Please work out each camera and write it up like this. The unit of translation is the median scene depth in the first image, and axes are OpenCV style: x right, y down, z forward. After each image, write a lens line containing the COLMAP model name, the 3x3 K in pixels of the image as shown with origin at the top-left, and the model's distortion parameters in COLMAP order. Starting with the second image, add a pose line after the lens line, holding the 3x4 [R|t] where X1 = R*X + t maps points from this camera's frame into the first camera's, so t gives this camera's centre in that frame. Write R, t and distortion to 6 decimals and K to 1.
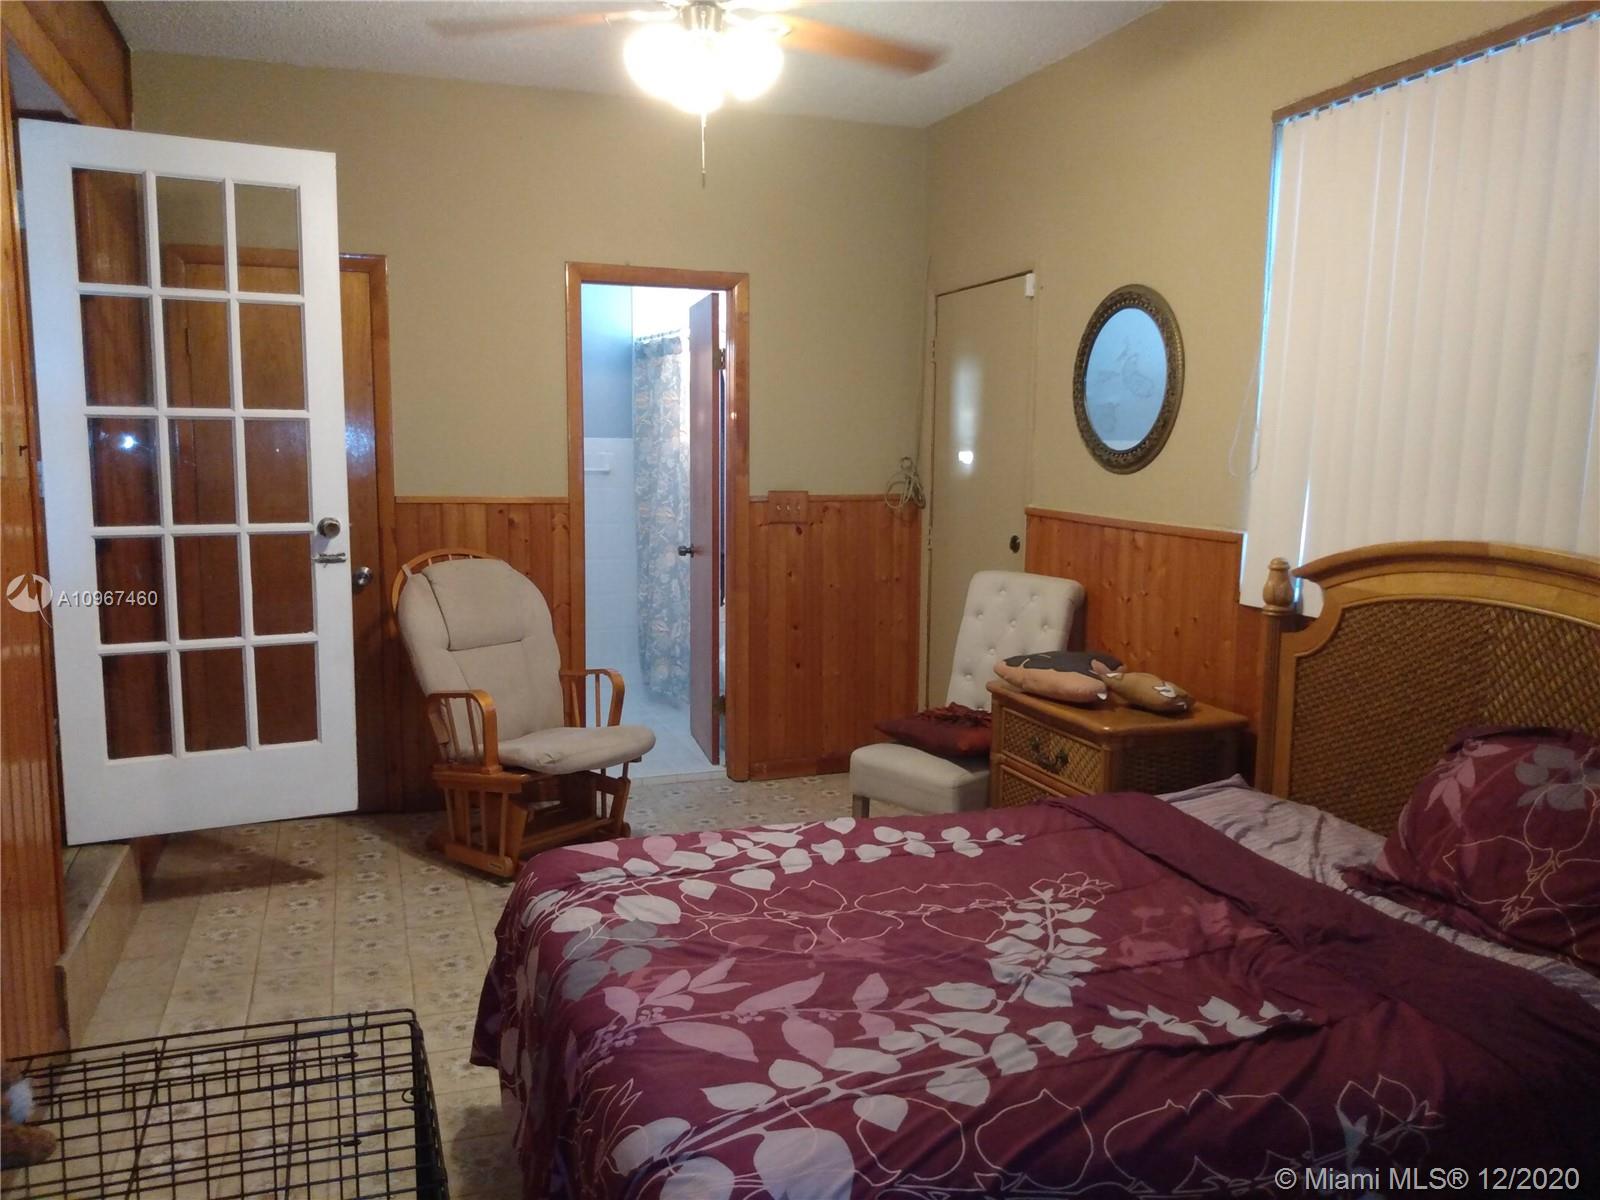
lens RADIAL K [[1262.2, 0, 801.3], [0, 1262.2, 591.2], [0, 0, 1]] dist [0.053984, -0.118048]
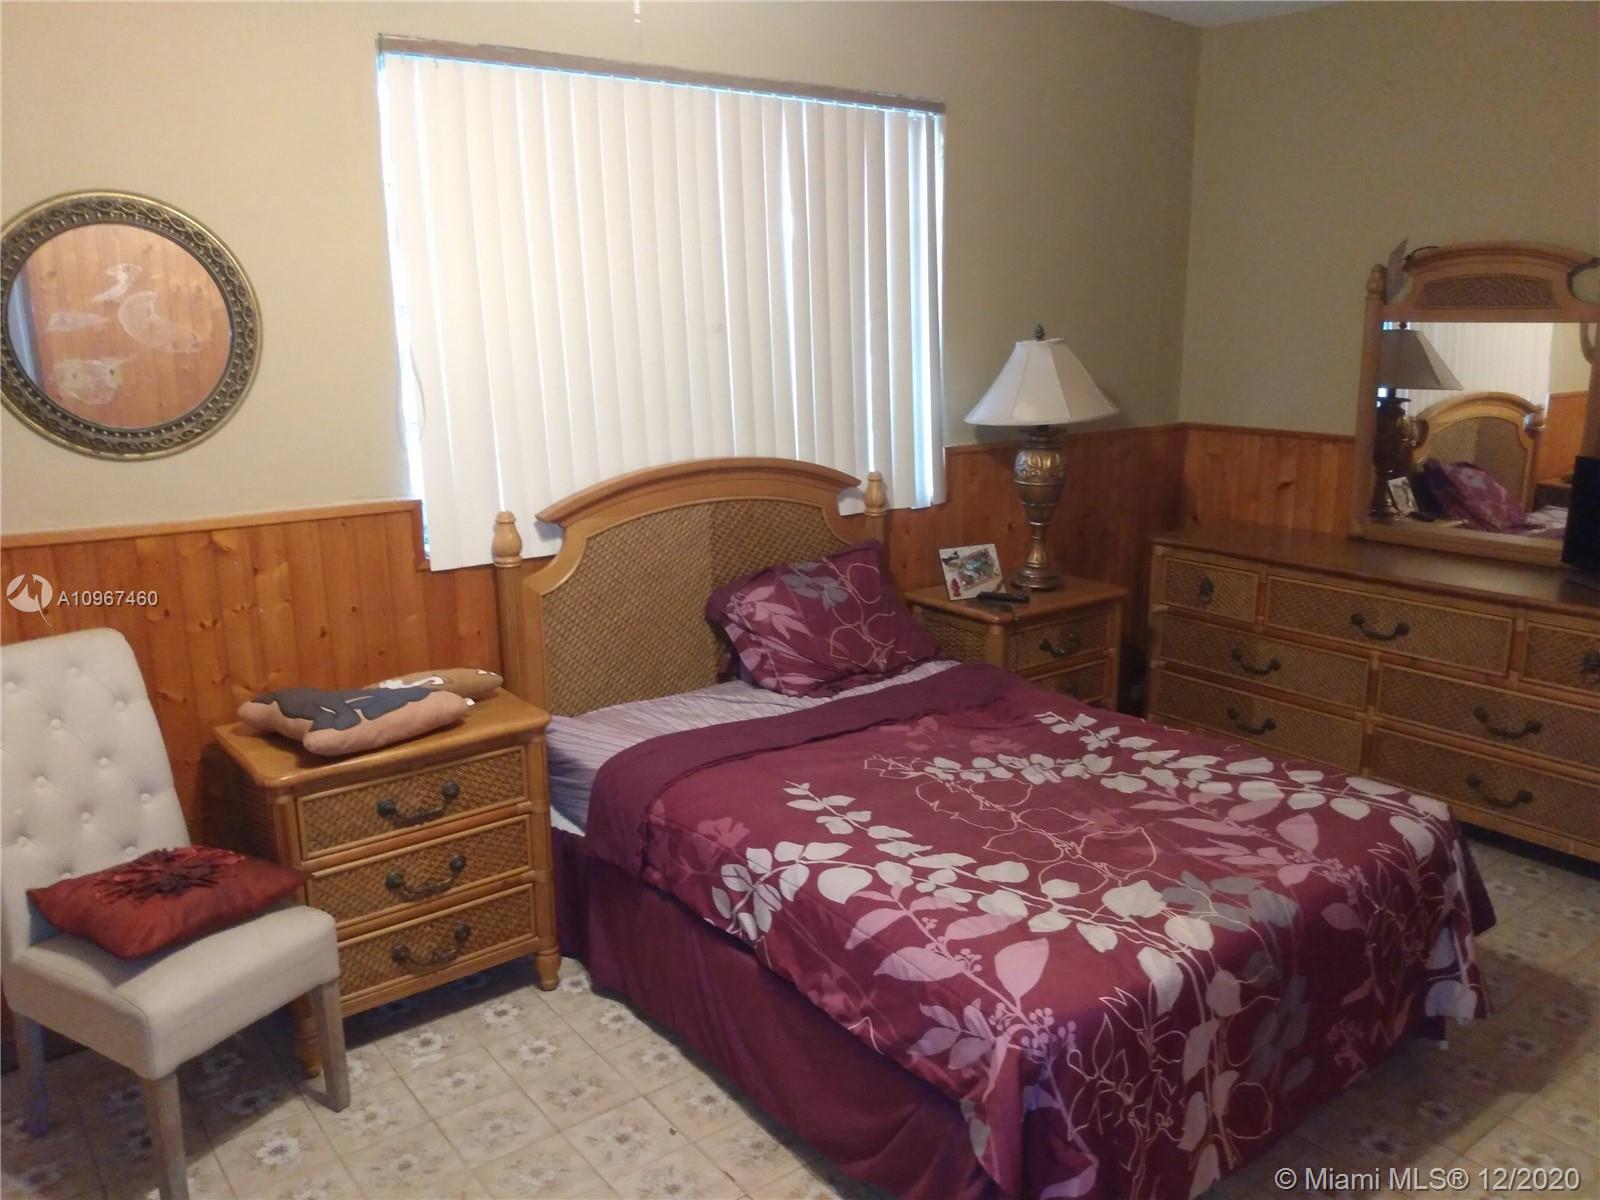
lens RADIAL K [[1243.2, 0, 800.0], [0, 1243.2, 600.0], [0, 0, 1]] dist [0.046114, -0.066828]
pose [[-0.315542, -0.222860, 0.922370, -0.923674], [0.116114, 0.955657, 0.270625, -0.287848], [-0.941781, 0.192493, -0.275673, 1.504843]]
